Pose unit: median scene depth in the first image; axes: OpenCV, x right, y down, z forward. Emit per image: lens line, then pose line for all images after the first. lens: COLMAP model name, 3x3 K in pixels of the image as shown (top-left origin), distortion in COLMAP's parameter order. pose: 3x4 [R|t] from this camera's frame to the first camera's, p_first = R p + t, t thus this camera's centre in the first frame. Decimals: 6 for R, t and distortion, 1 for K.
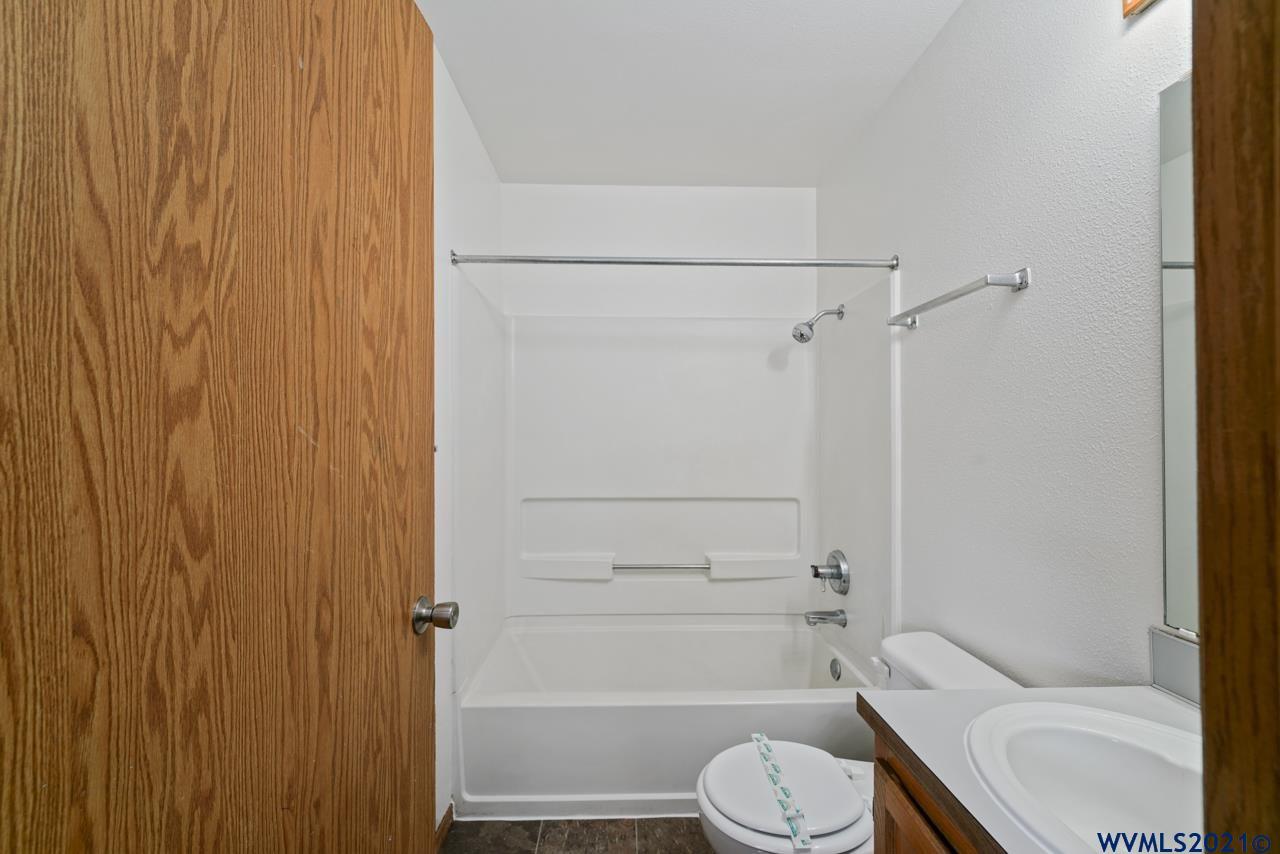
lens RADIAL K [[516.3, 0, 648.0], [0, 516.3, 431.2], [0, 0, 1]] dist [-0.005366, 0.001067]
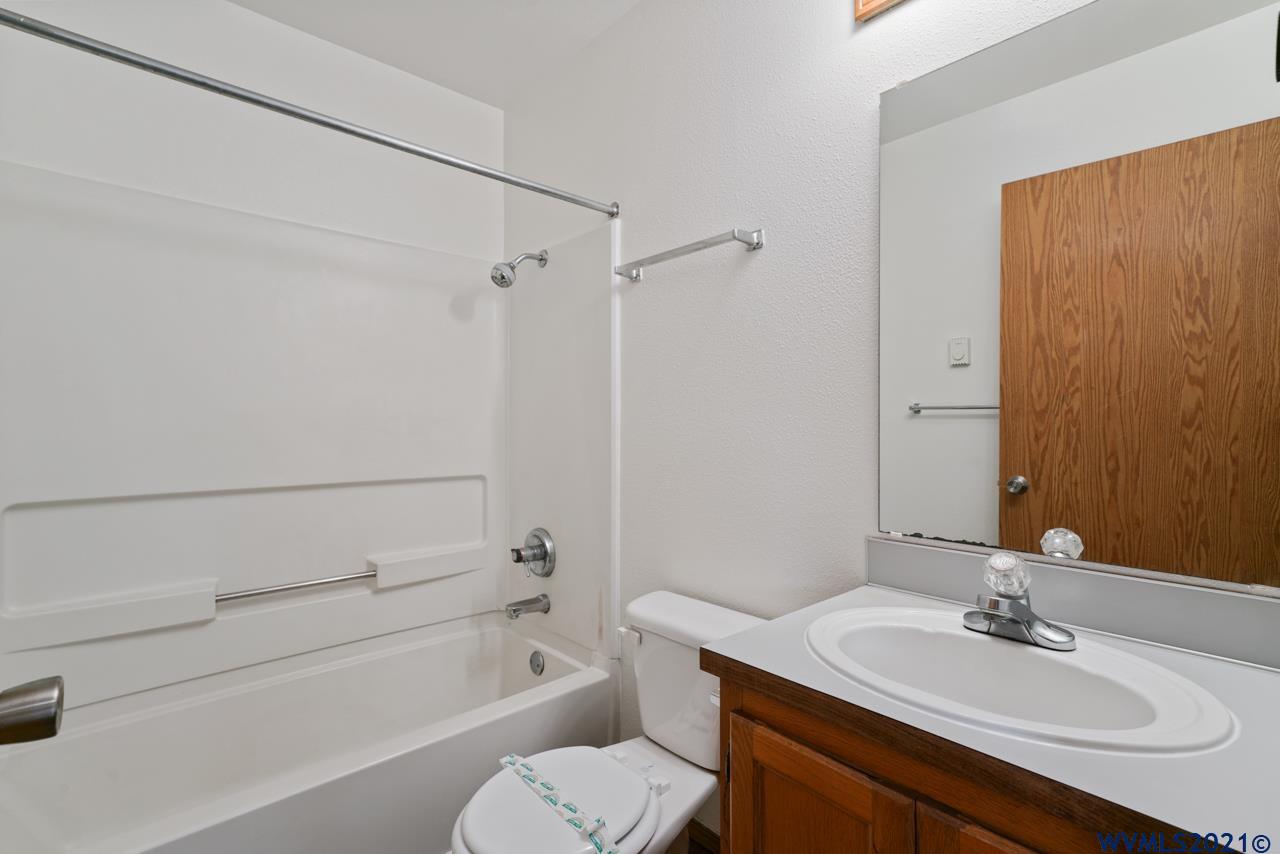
lens RADIAL K [[581.8, 0, 640.6], [0, 581.8, 426.7], [0, 0, 1]] dist [0.002756, 0.001604]
pose [[0.772529, -0.007320, 0.634938, -0.133280], [-0.000144, 0.999932, 0.011703, 0.045852], [-0.634980, -0.009132, 0.772475, 0.122197]]
